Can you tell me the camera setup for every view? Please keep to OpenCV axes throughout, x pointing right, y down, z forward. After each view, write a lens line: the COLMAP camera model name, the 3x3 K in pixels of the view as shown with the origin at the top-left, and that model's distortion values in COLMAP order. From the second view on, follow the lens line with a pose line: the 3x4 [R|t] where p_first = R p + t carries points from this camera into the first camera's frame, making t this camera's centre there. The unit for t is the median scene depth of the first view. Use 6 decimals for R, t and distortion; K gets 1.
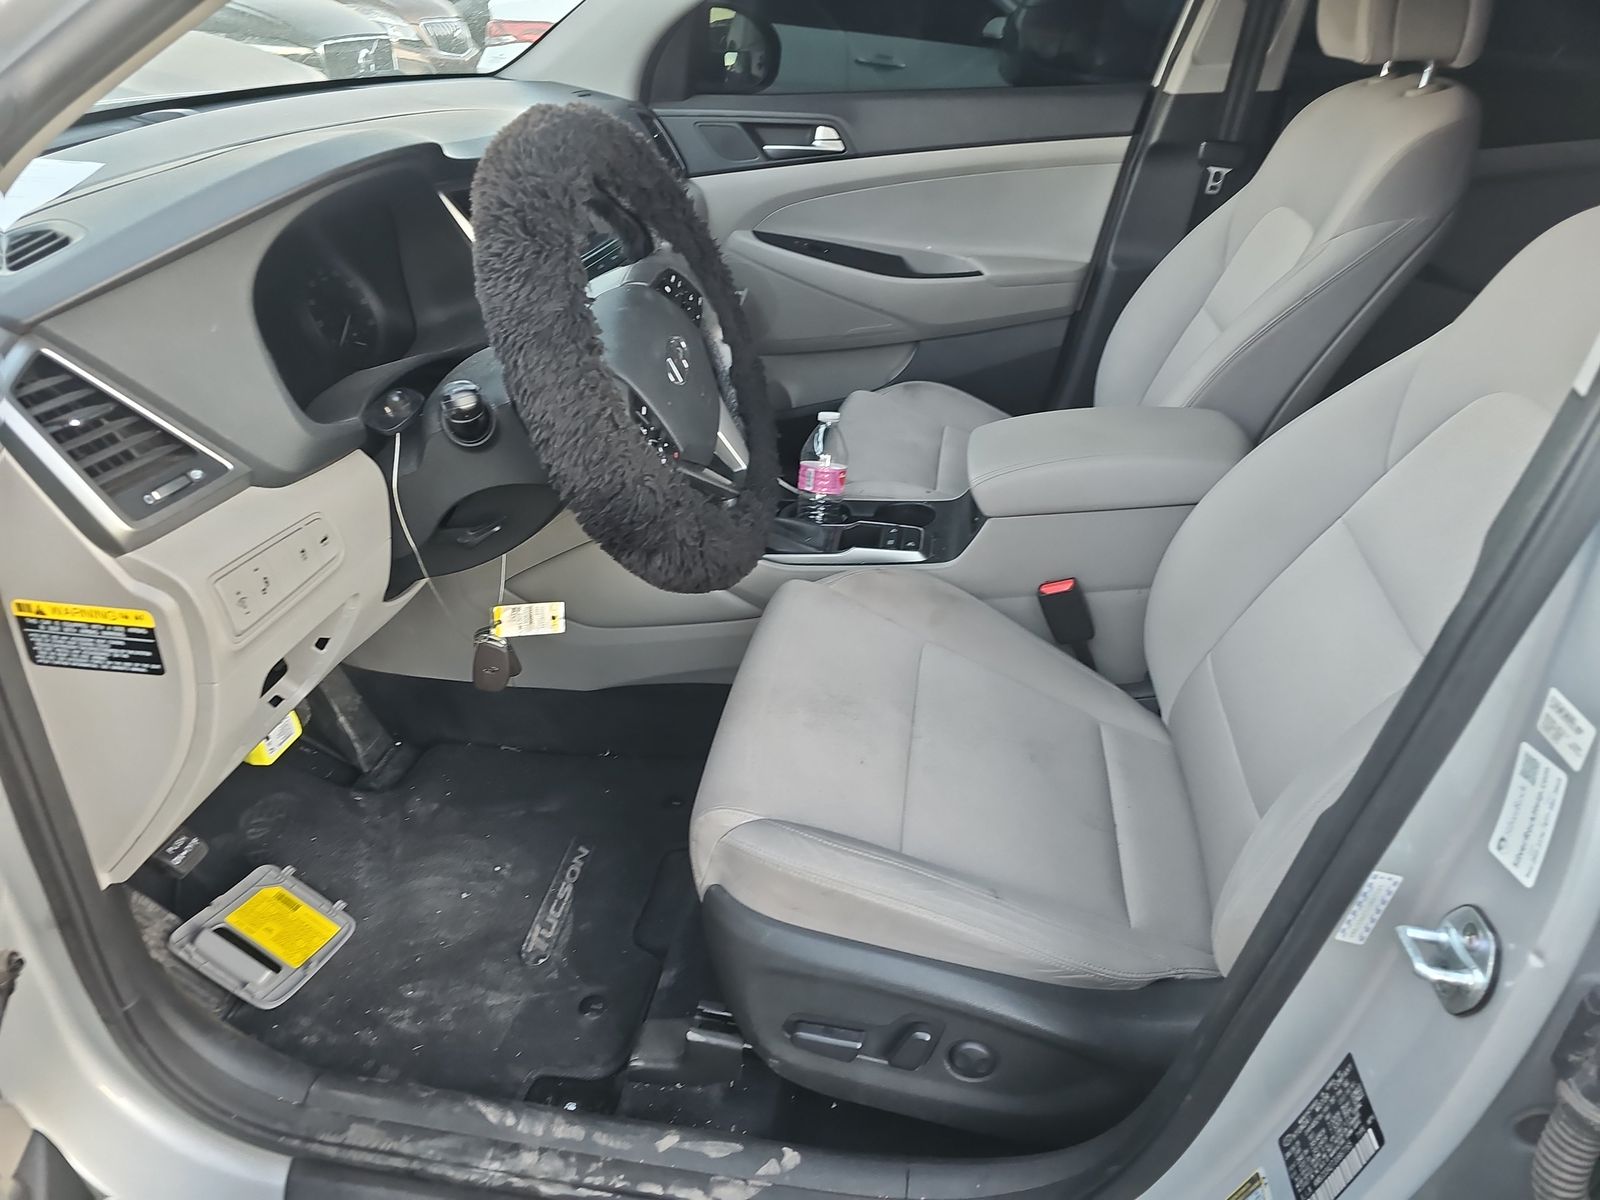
lens RADIAL K [[1052.1, 0, 796.5], [0, 1052.1, 596.4], [0, 0, 1]] dist [0.054518, -0.045744]
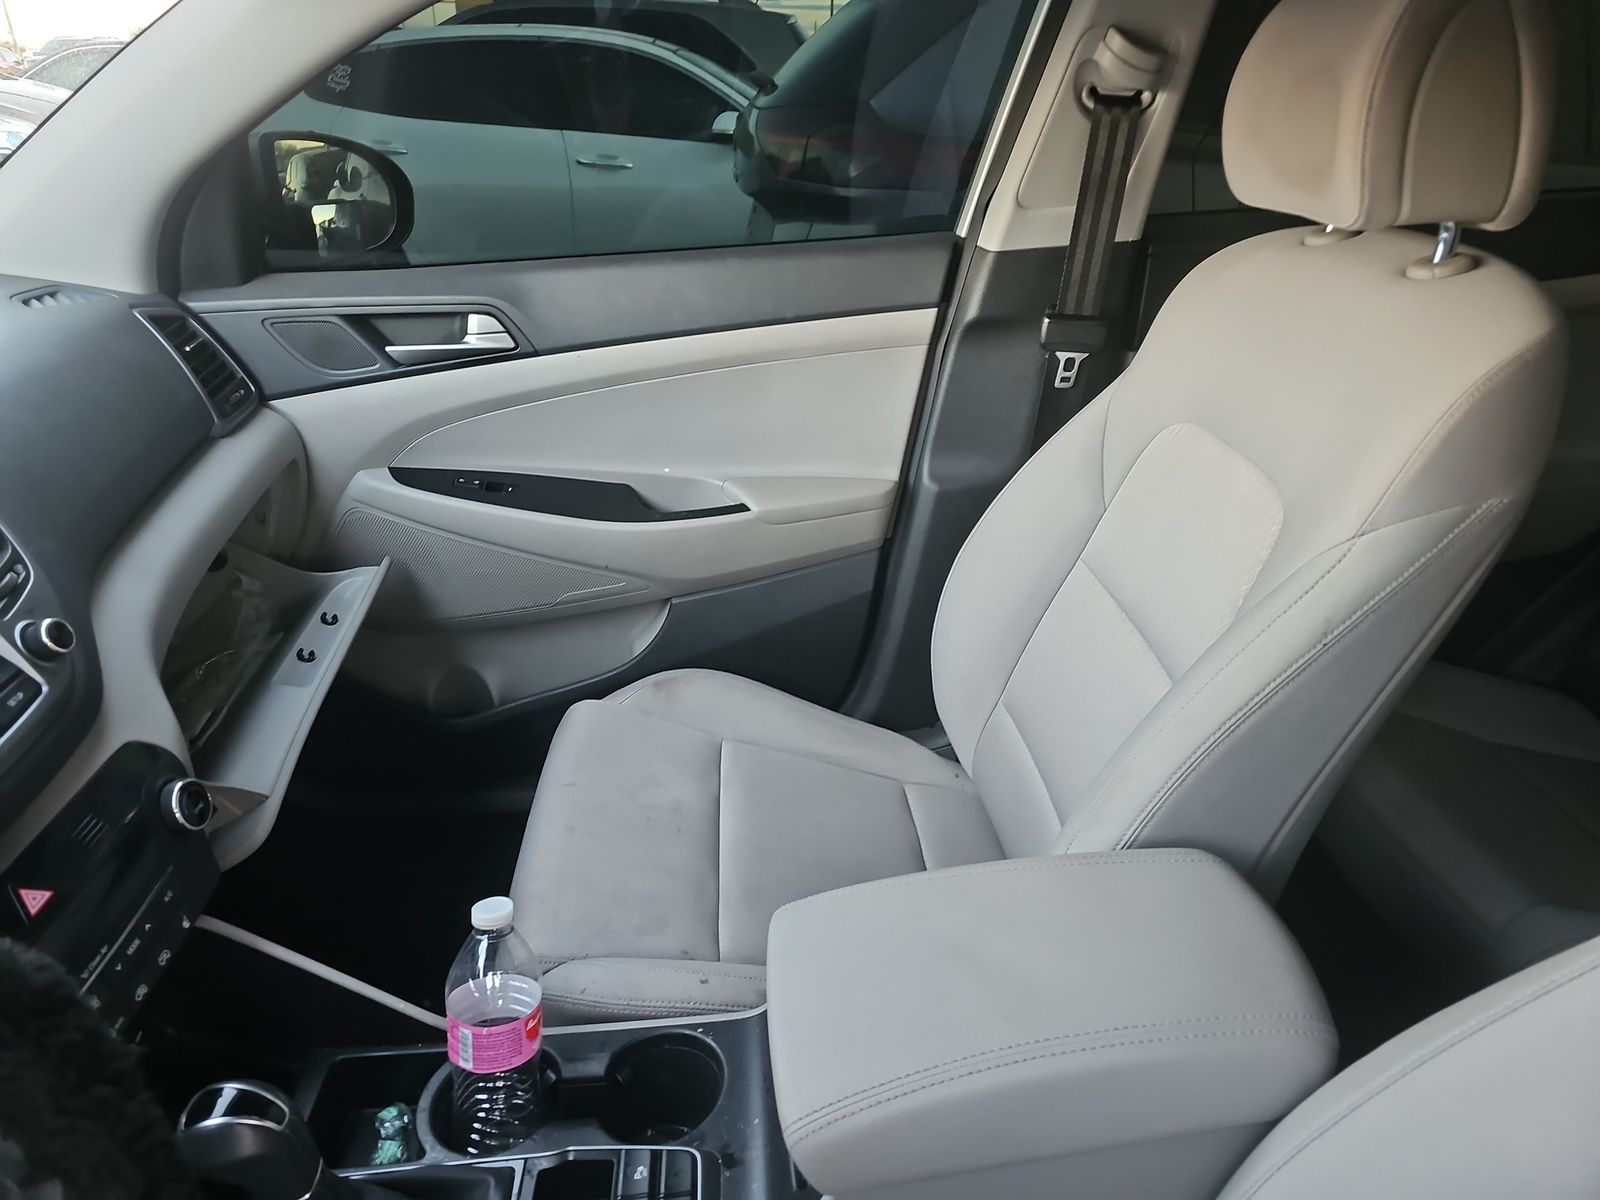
lens RADIAL K [[1052.1, 0, 789.7], [0, 1052.1, 589.6], [0, 0, 1]] dist [0.054518, -0.045744]
pose [[0.976207, -0.113783, 0.184589, 0.072874], [0.126077, 0.990424, -0.056250, -0.216979], [-0.176421, 0.078184, 0.981205, 0.348444]]
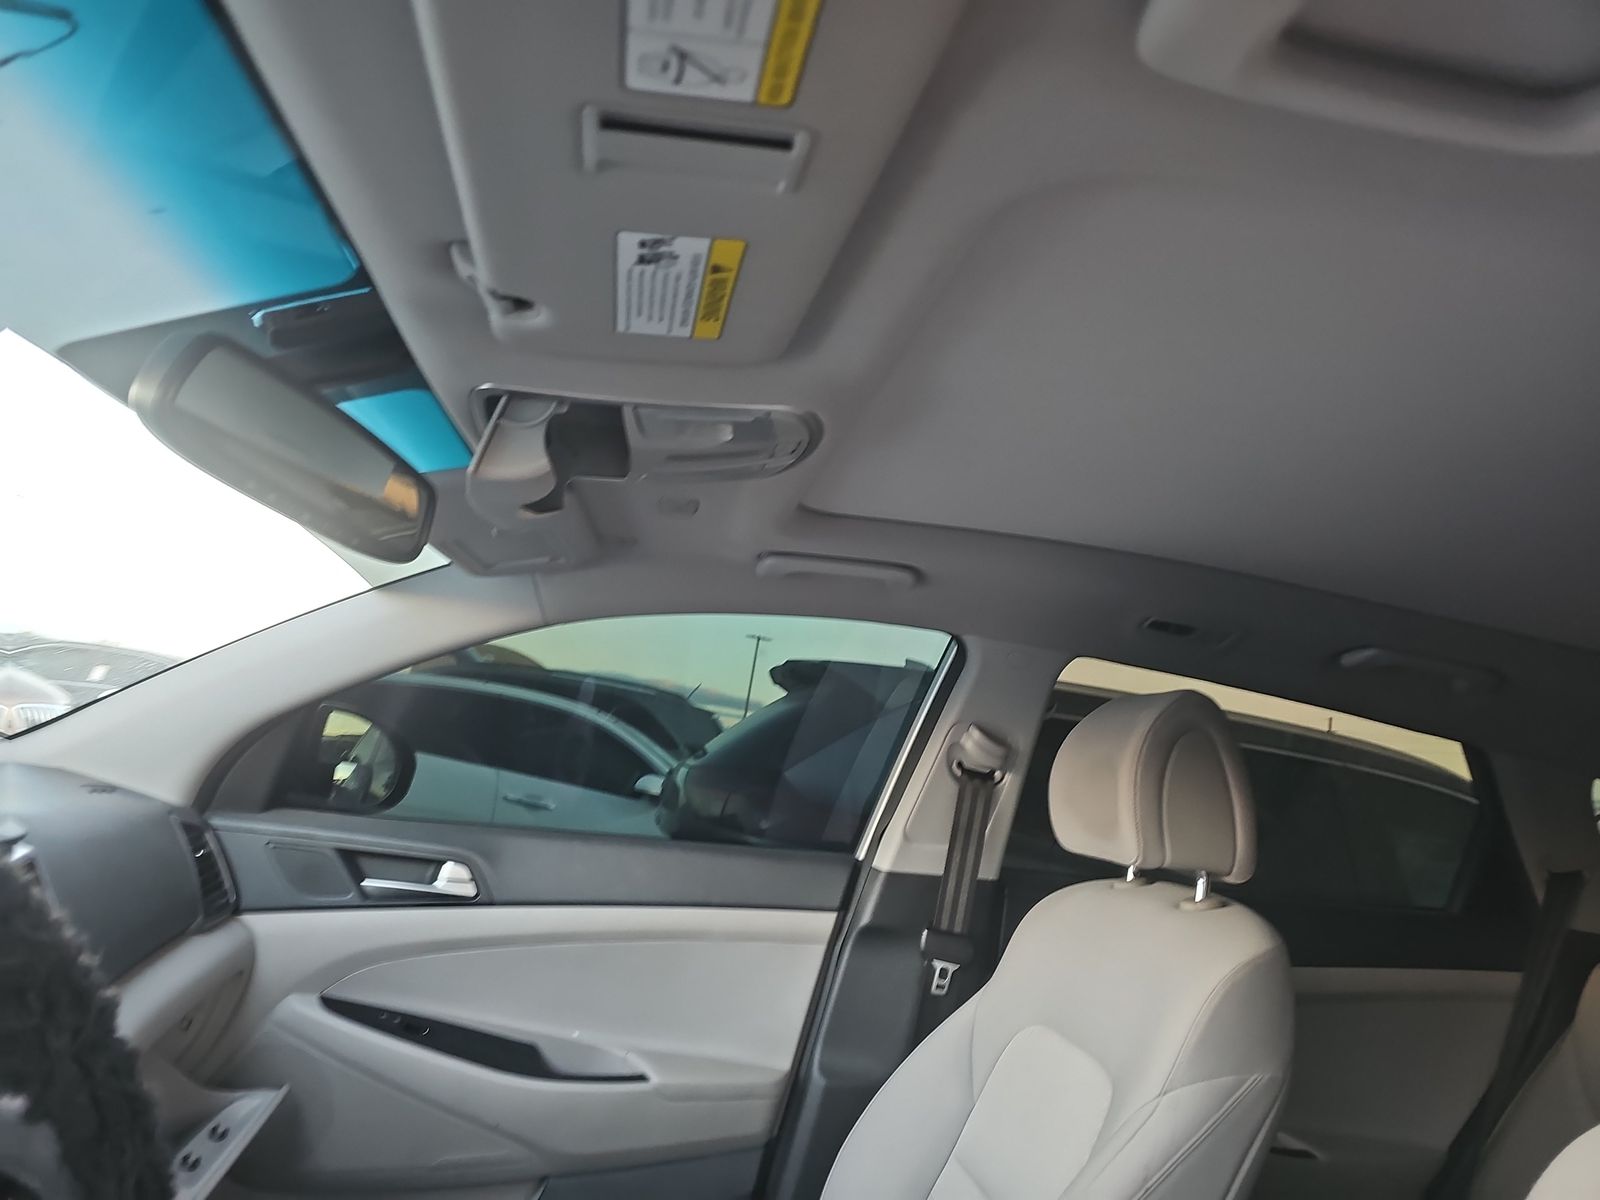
lens RADIAL K [[1052.1, 0, 799.8], [0, 1052.1, 581.2], [0, 0, 1]] dist [0.054518, -0.045744]
pose [[0.943724, 0.175489, 0.280337, 0.011726], [0.040465, 0.779985, -0.624488, -0.117001], [-0.328249, 0.600689, 0.728989, 0.245699]]
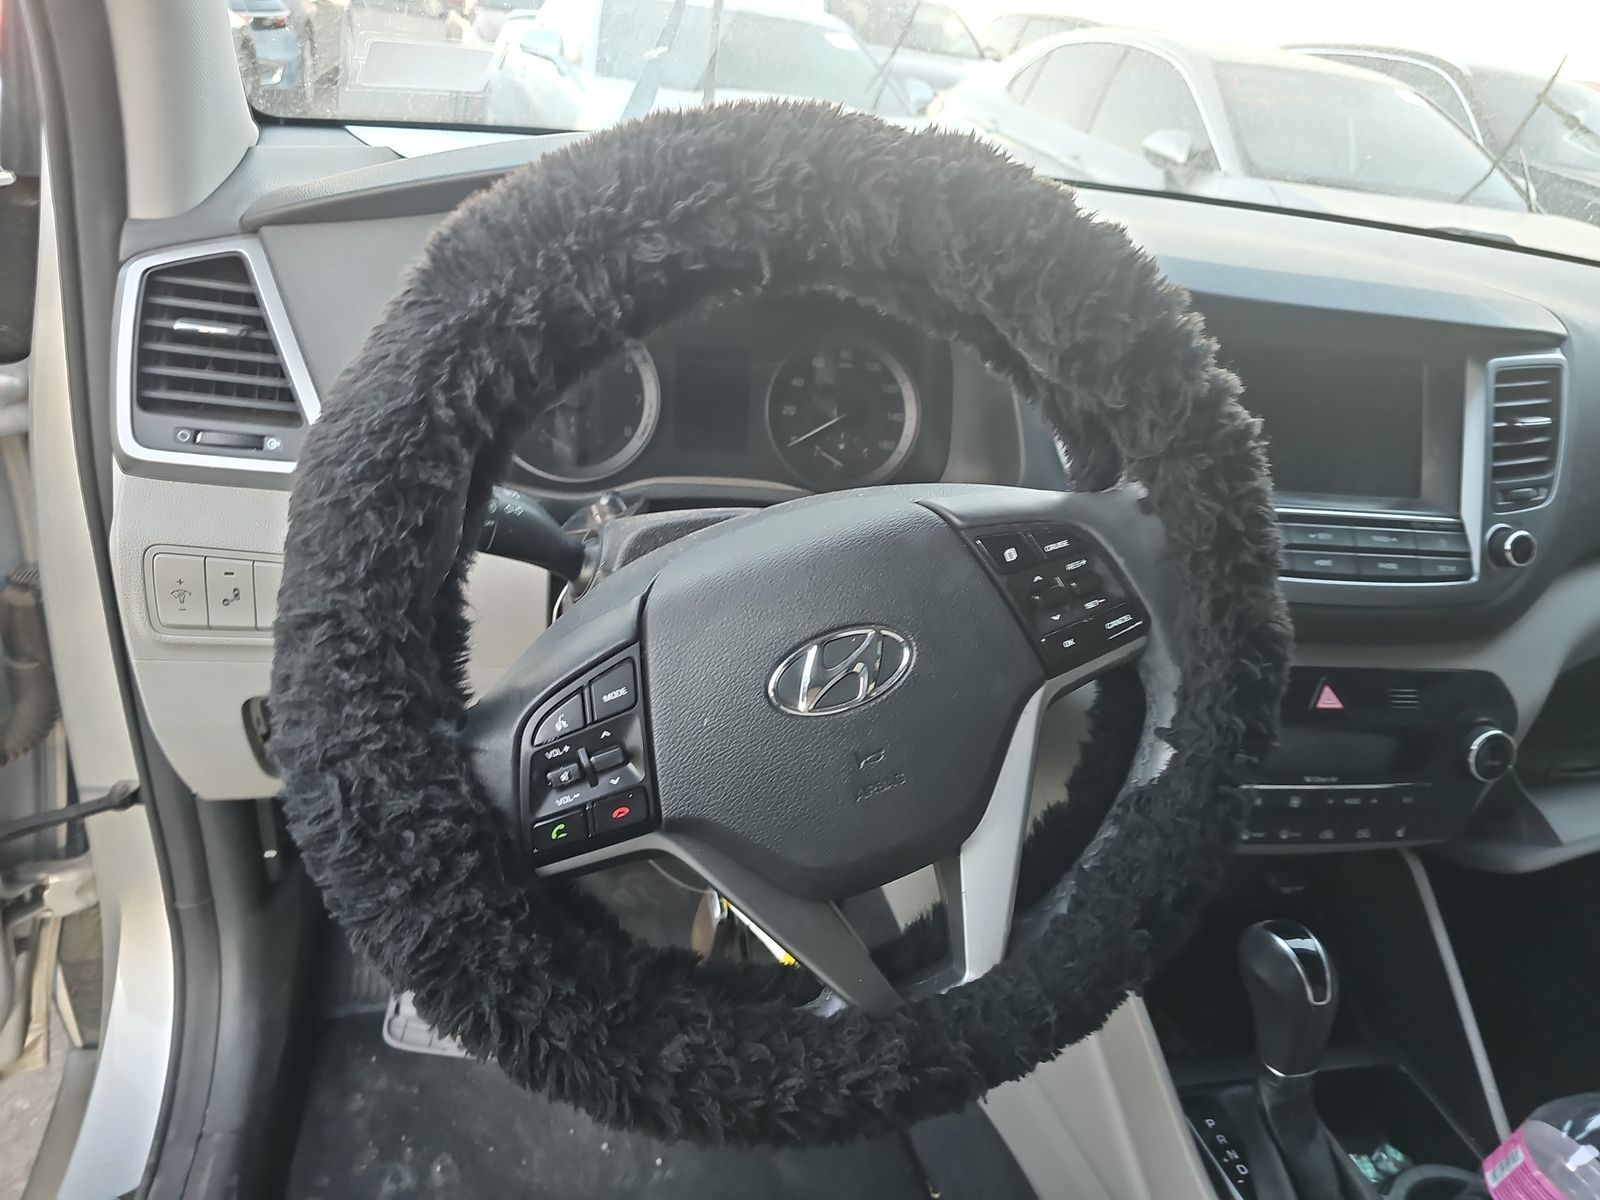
lens RADIAL K [[1052.1, 0, 816.2], [0, 1052.1, 597.6], [0, 0, 1]] dist [0.054518, -0.045744]
pose [[0.376732, 0.448438, -0.810541, 0.118144], [-0.576230, 0.798555, 0.173980, -0.160742], [0.725281, 0.401514, 0.559245, 0.359650]]
